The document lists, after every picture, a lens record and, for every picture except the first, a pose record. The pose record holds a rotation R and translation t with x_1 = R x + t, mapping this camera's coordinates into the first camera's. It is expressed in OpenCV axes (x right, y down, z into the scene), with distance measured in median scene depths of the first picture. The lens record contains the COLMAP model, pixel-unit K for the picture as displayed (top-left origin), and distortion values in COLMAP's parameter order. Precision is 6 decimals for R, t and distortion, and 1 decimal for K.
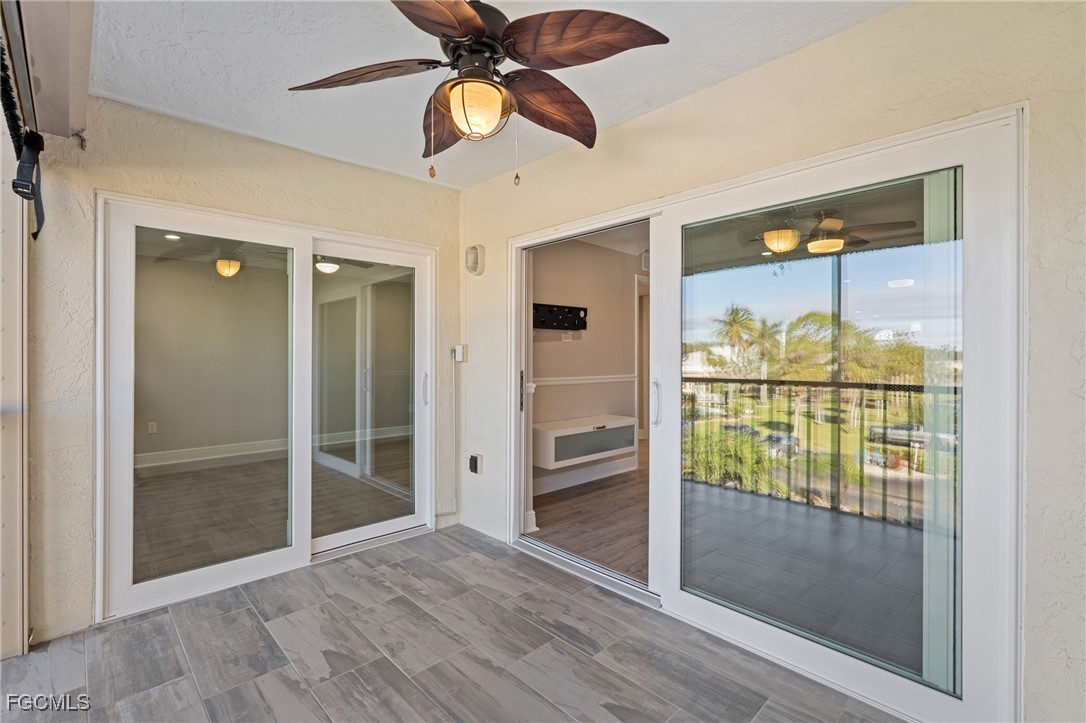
lens RADIAL K [[488.0, 0, 539.1], [0, 488.0, 358.0], [0, 0, 1]] dist [-0.002800, 0.001088]
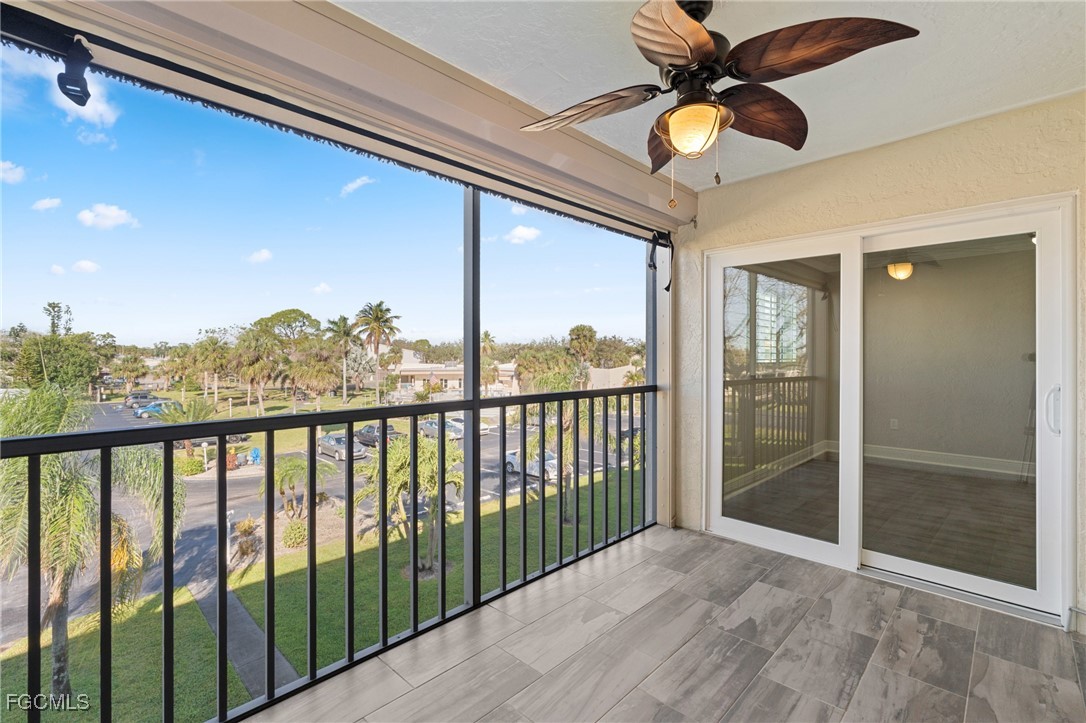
lens RADIAL K [[488.0, 0, 538.3], [0, 488.0, 357.9], [0, 0, 1]] dist [-0.002800, 0.001088]
pose [[0.031243, 0.004509, -0.999502, 0.574982], [-0.008732, 0.999953, 0.004238, -0.005605], [0.999474, 0.008596, 0.031280, 0.391722]]
